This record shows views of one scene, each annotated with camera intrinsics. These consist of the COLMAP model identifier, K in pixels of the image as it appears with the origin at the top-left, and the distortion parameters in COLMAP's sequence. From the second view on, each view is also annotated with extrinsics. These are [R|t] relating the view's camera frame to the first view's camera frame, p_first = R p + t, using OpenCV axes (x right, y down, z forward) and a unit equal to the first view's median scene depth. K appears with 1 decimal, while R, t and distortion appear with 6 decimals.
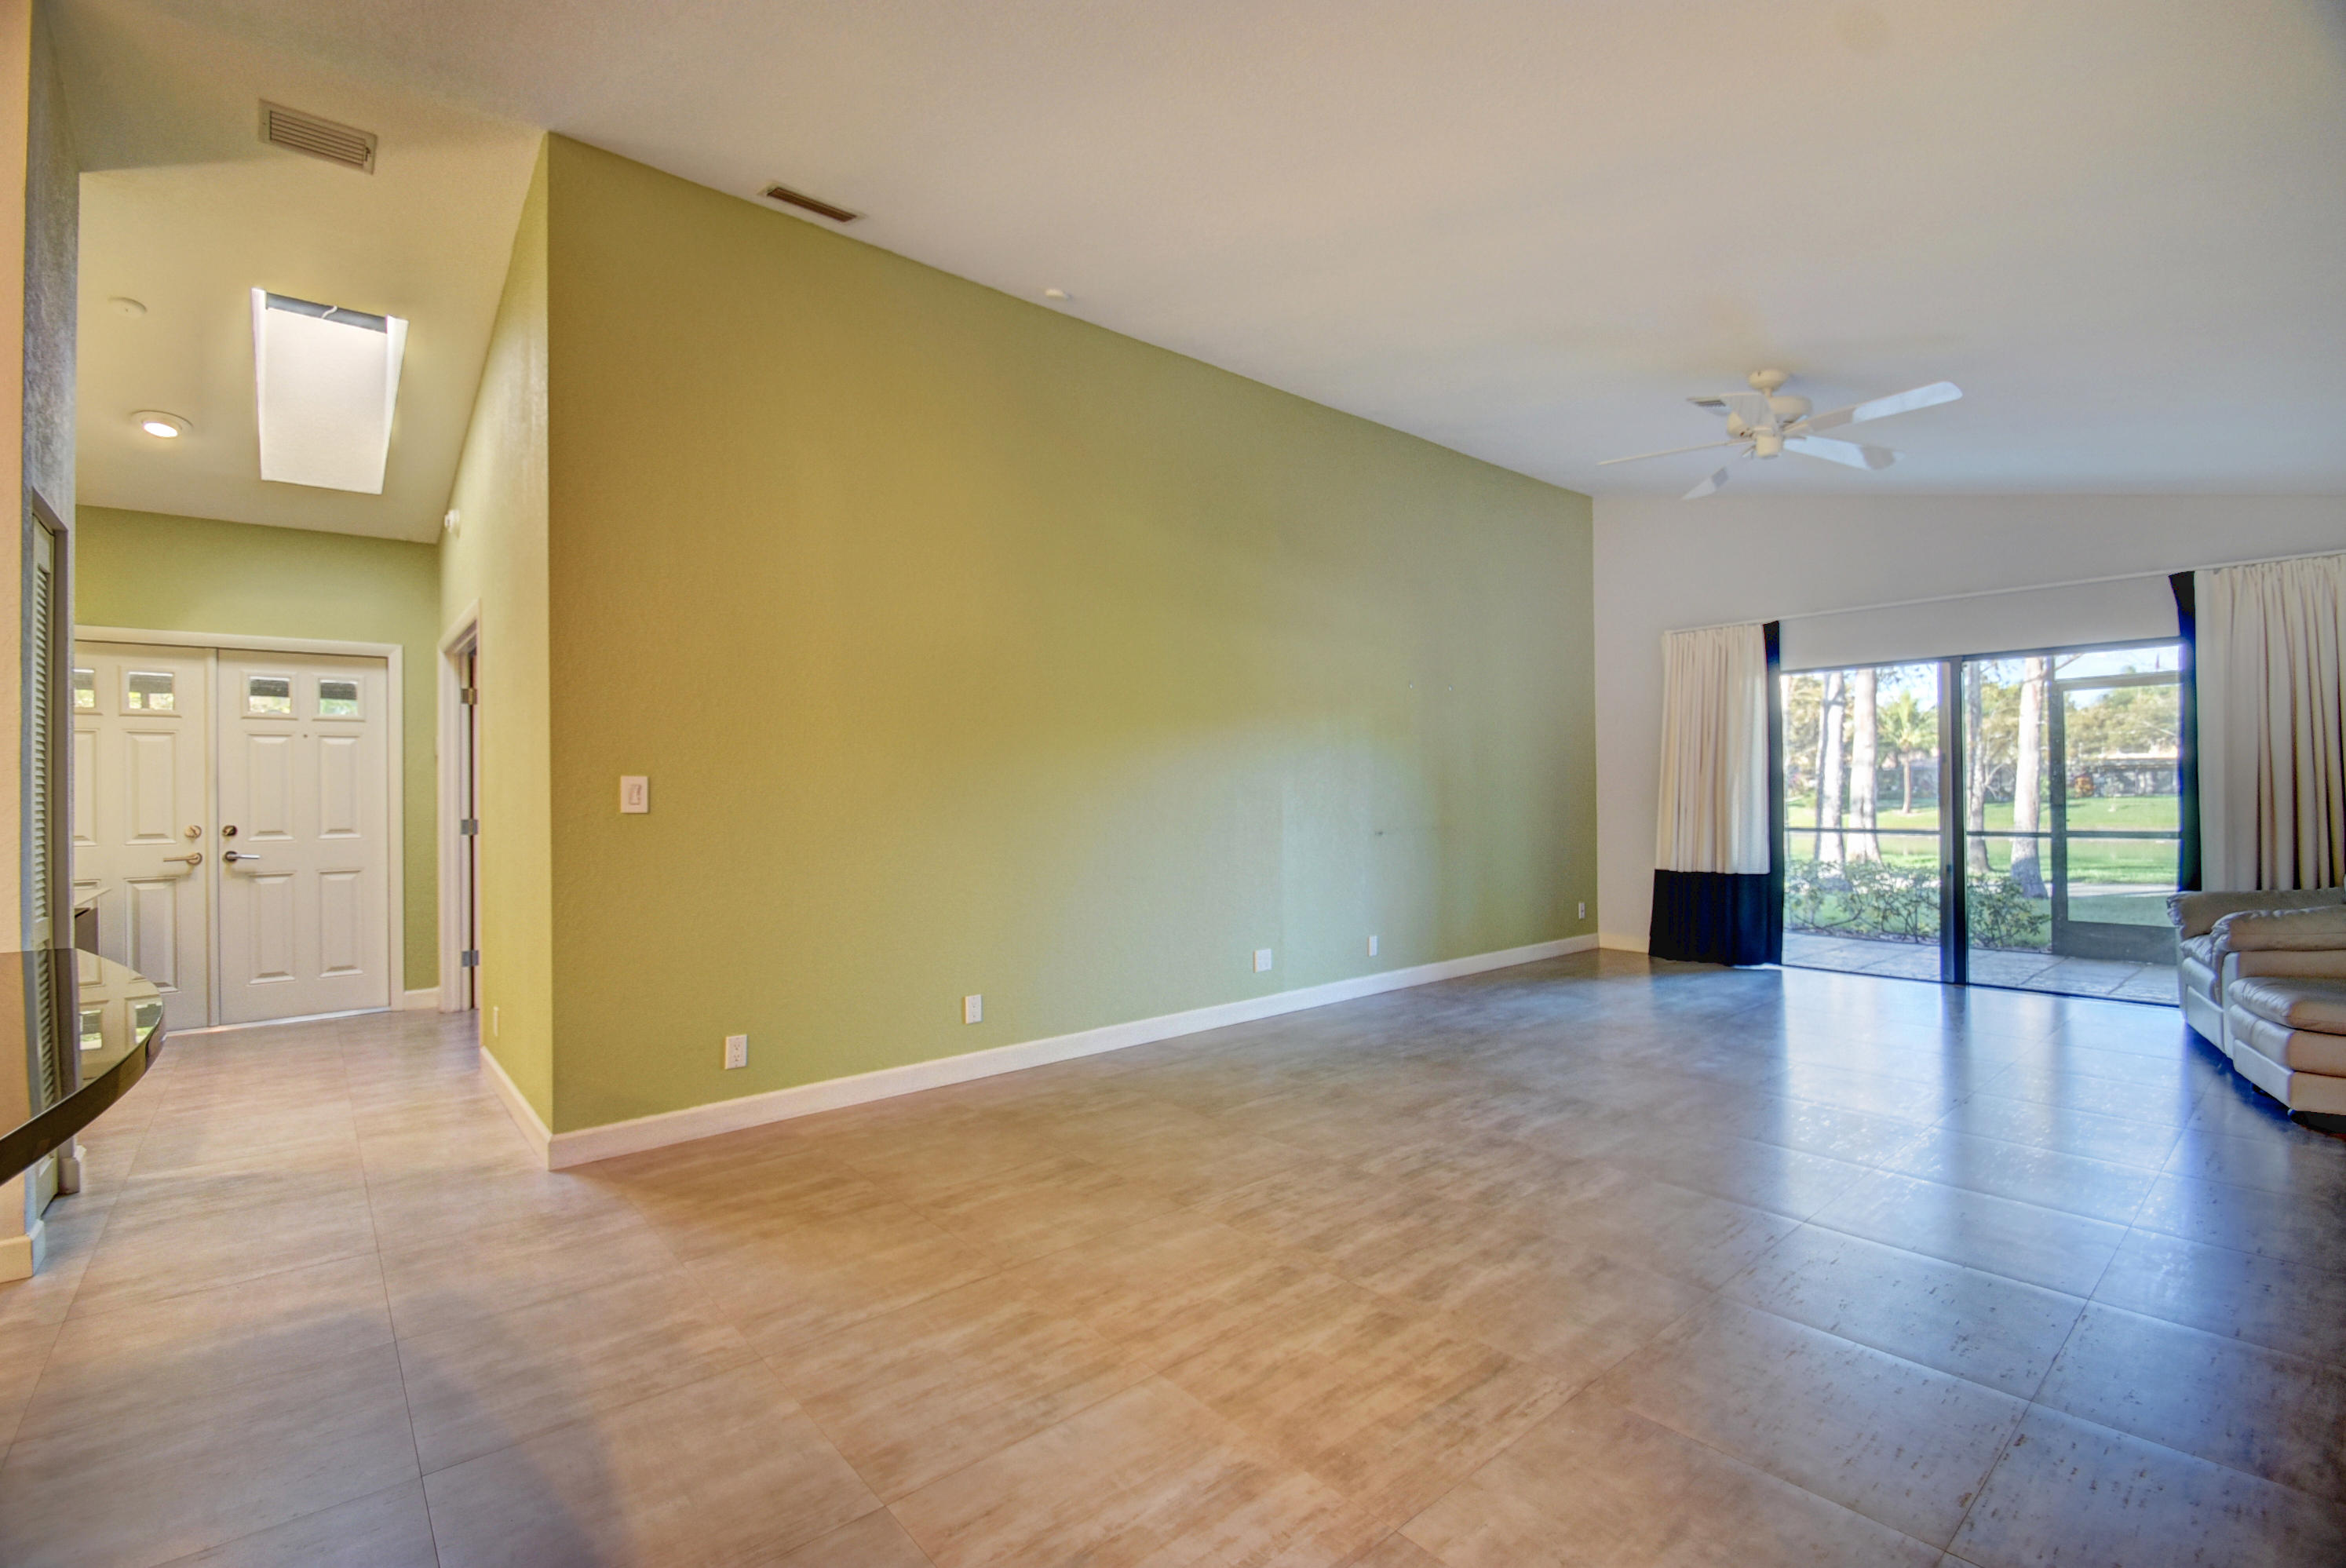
lens RADIAL K [[1035.7, 0, 1158.7], [0, 1035.7, 787.9], [0, 0, 1]] dist [0.006556, -0.010588]
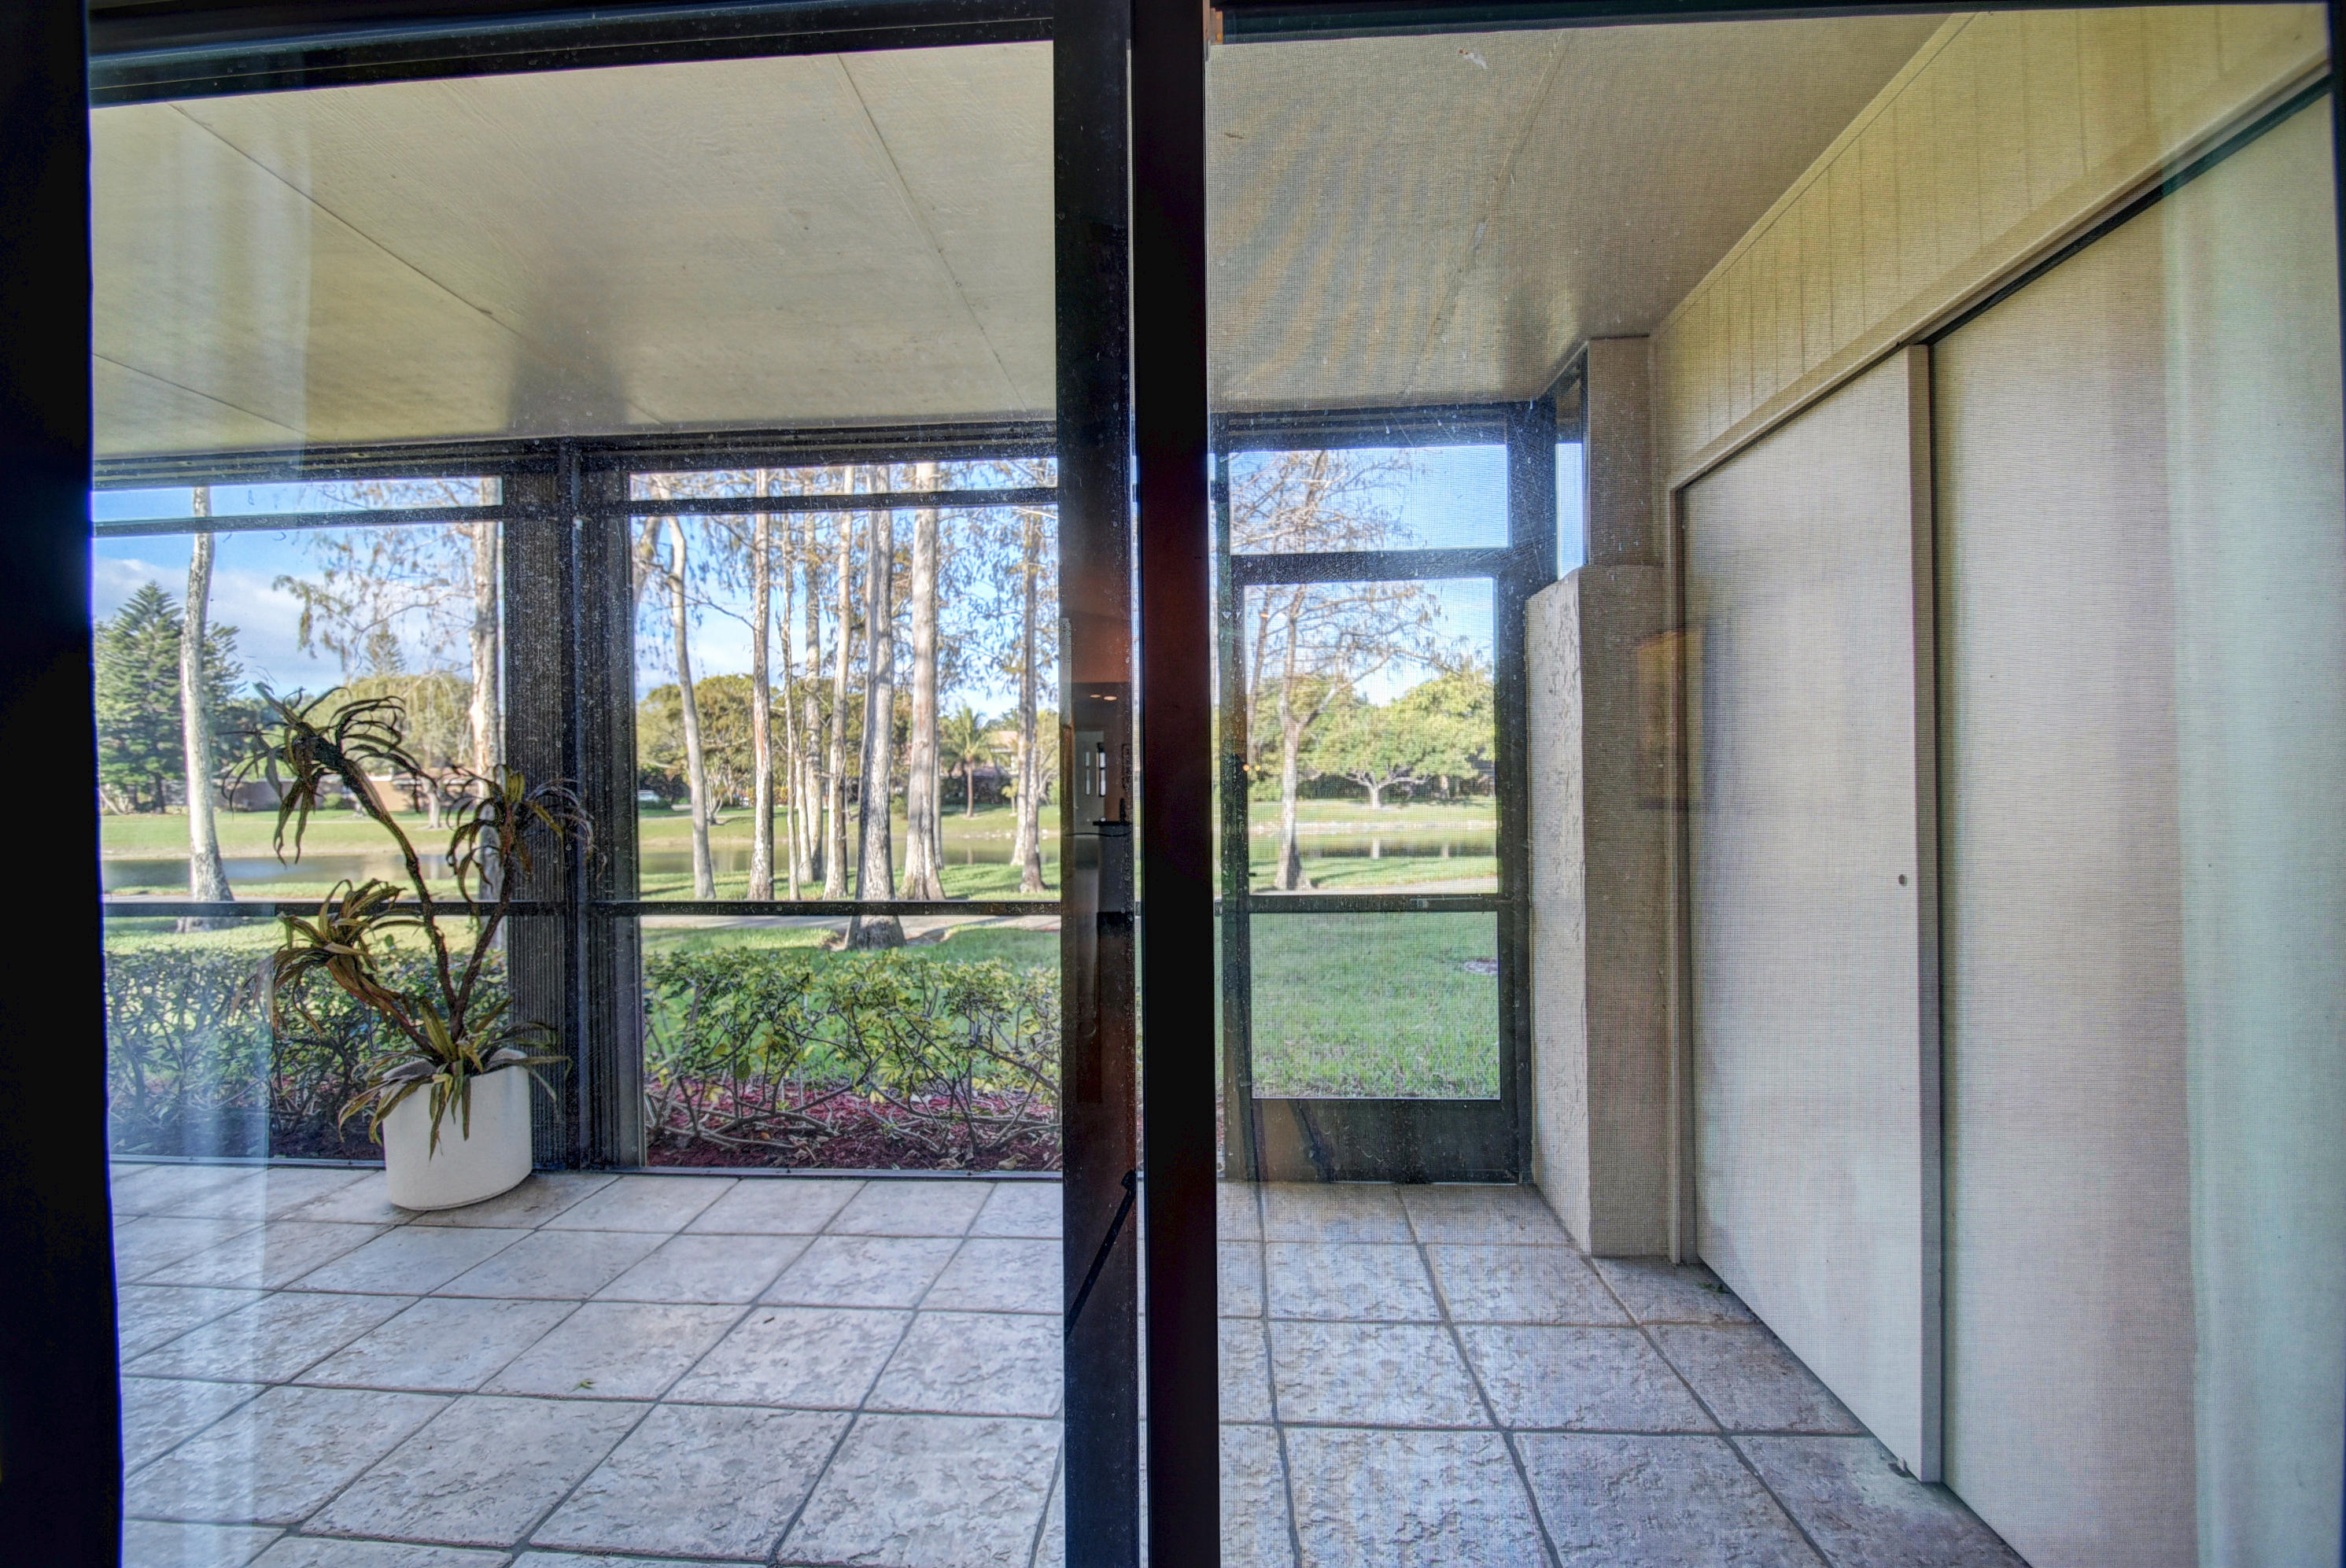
lens RADIAL K [[1035.7, 0, 1172.4], [0, 1035.7, 780.0], [0, 0, 1]] dist [0.006556, -0.010588]
pose [[0.683514, 0.009595, 0.729874, 1.273171], [-0.000276, 0.999917, -0.012887, -0.002087], [-0.729937, 0.008607, 0.683460, 1.689562]]
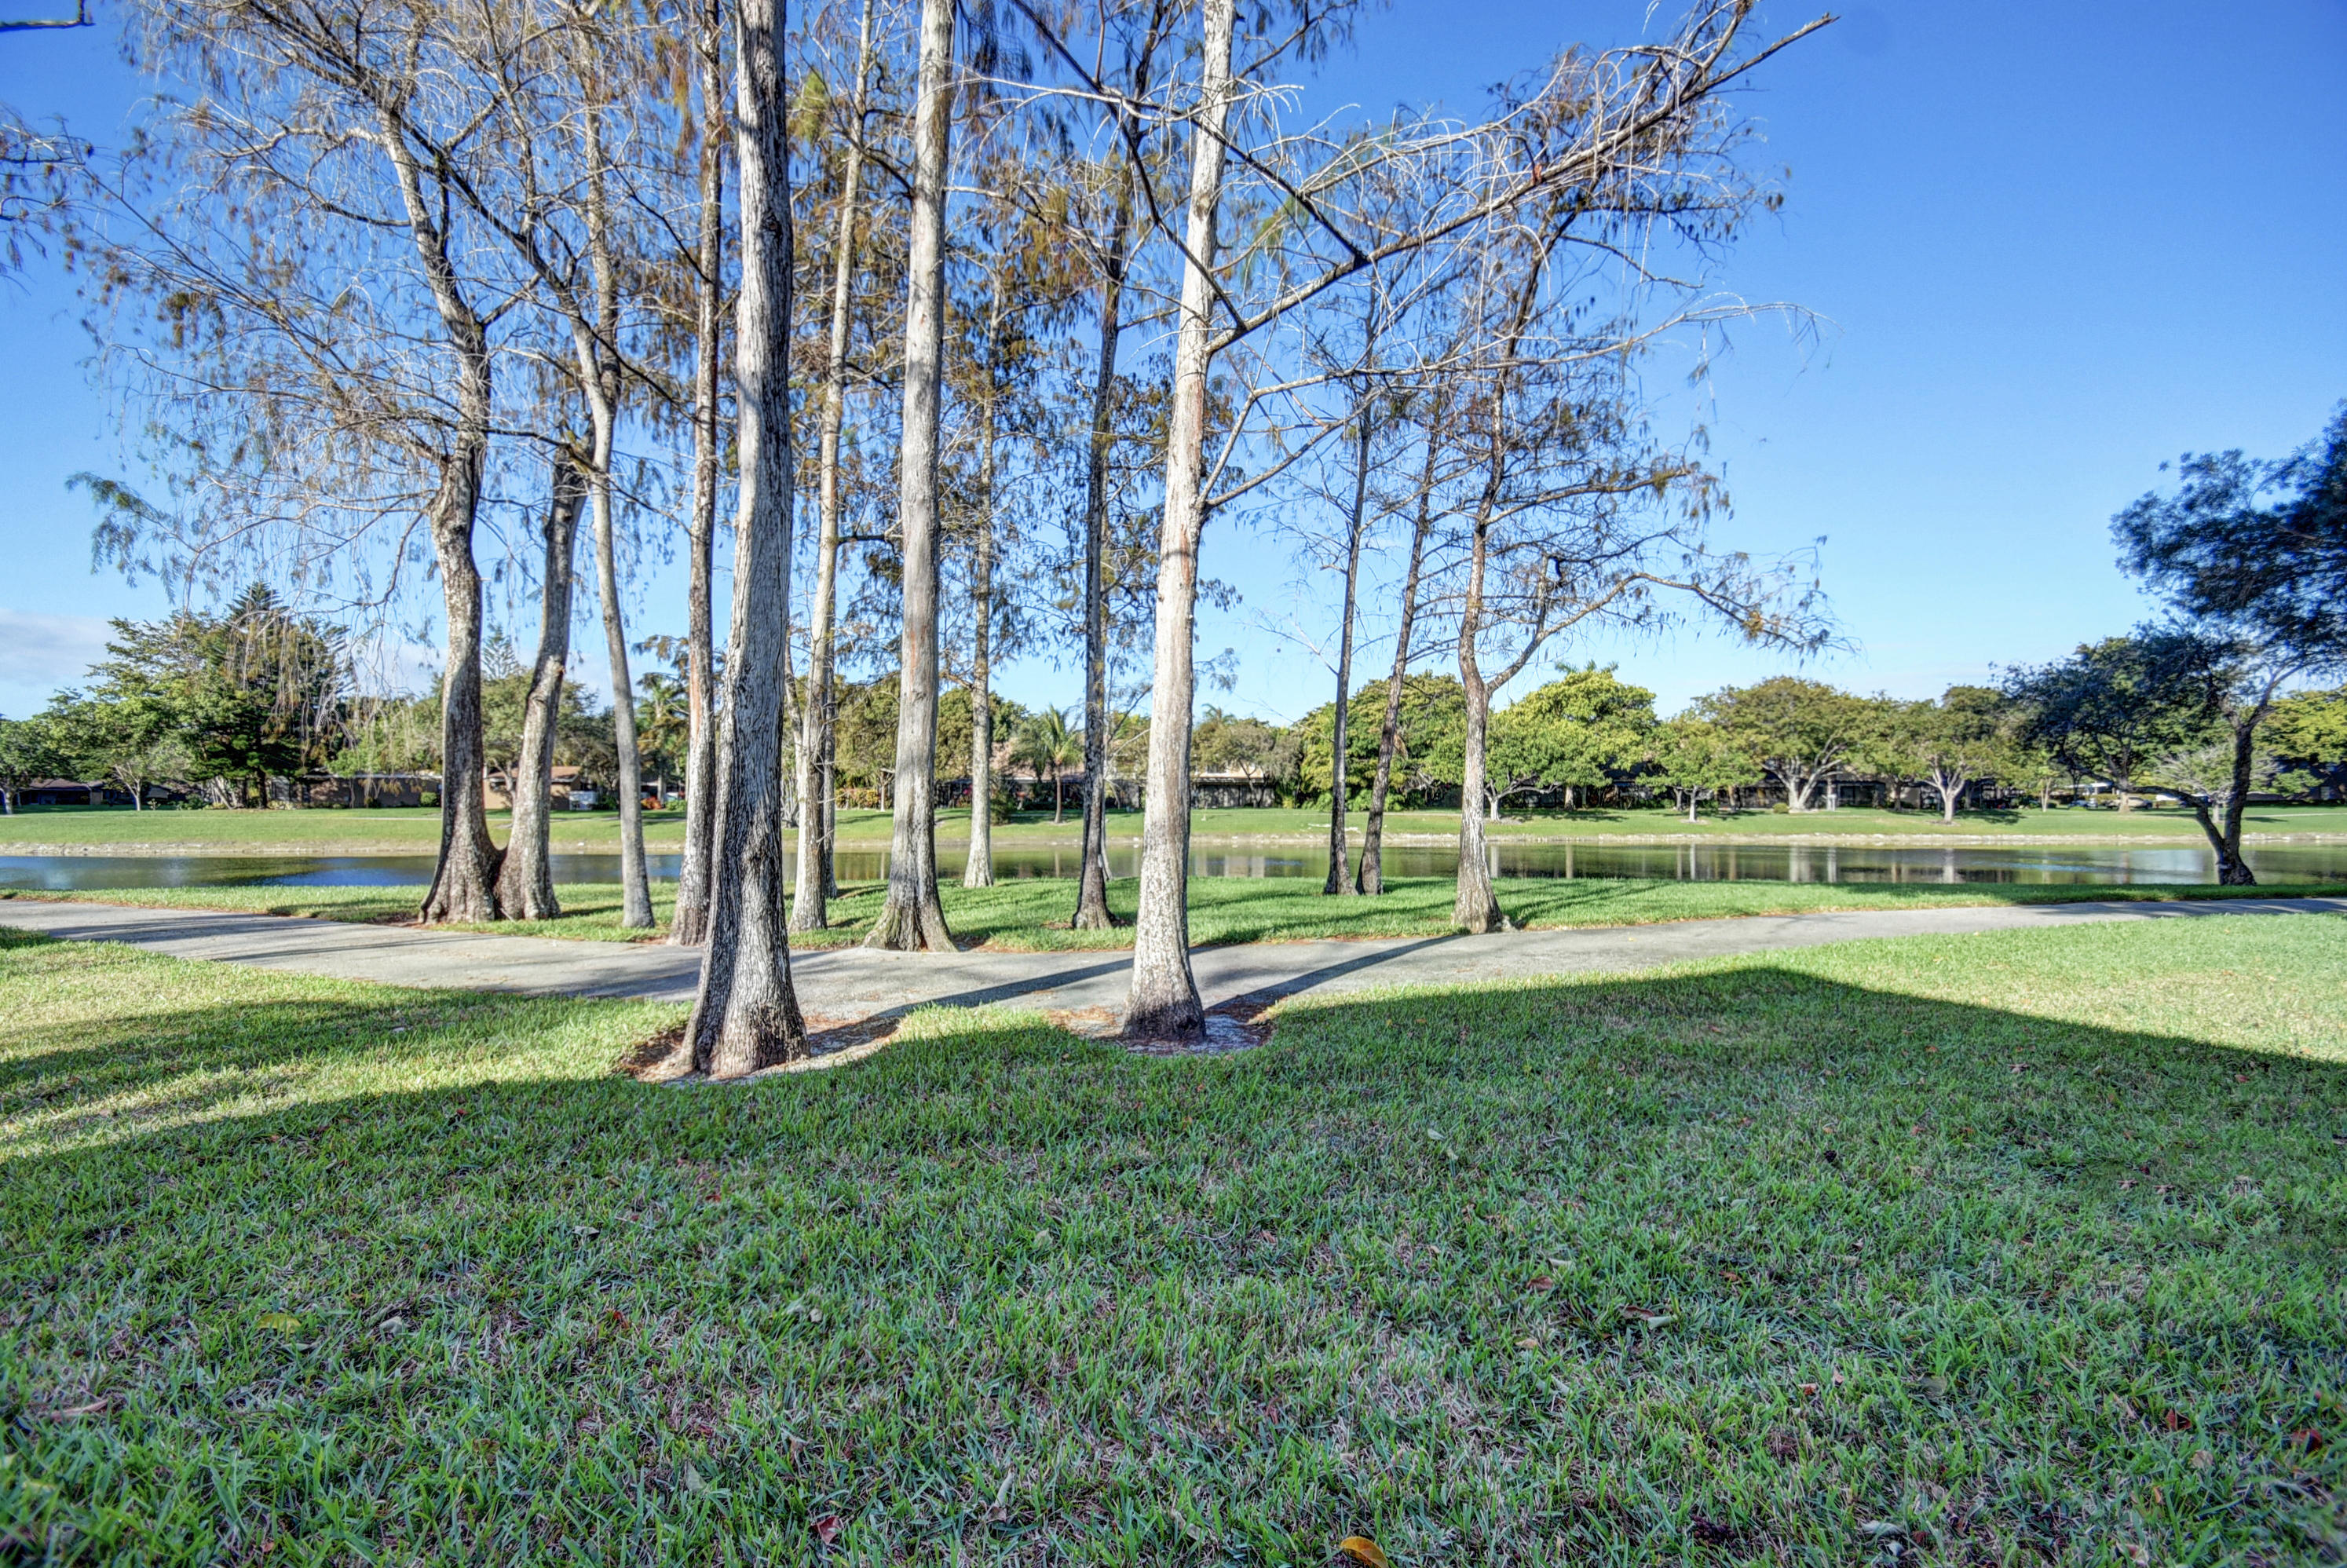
lens RADIAL K [[1036.1, 0, 1155.0], [0, 1036.1, 782.1], [0, 0, 1]] dist [0.006556, -0.010588]
pose [[0.757495, 0.022163, 0.652465, 1.686214], [-0.012134, 0.999729, -0.019872, 0.023656], [-0.652728, 0.007136, 0.757559, 2.135616]]
